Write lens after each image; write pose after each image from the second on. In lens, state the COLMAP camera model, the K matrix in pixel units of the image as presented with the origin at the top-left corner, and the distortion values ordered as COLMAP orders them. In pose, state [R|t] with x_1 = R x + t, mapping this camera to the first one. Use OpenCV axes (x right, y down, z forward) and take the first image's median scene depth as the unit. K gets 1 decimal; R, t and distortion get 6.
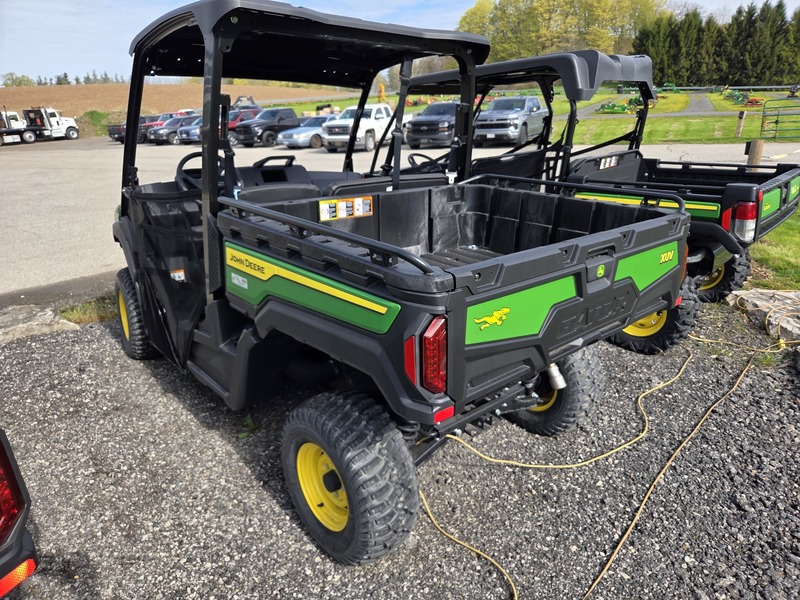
lens RADIAL K [[535.1, 0, 405.7], [0, 535.1, 296.8], [0, 0, 1]] dist [0.039455, -0.025307]
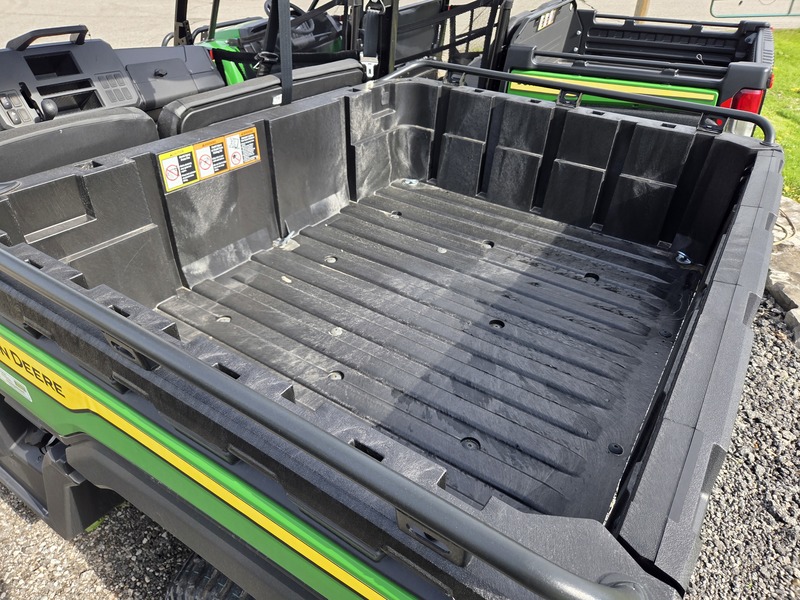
lens RADIAL K [[535.1, 0, 393.0], [0, 535.1, 302.5], [0, 0, 1]] dist [0.039455, -0.025307]
pose [[0.968906, -0.124332, 0.213923, -0.060846], [0.060432, 0.957309, 0.282679, -0.147103], [-0.239937, -0.260962, 0.935056, 0.367356]]
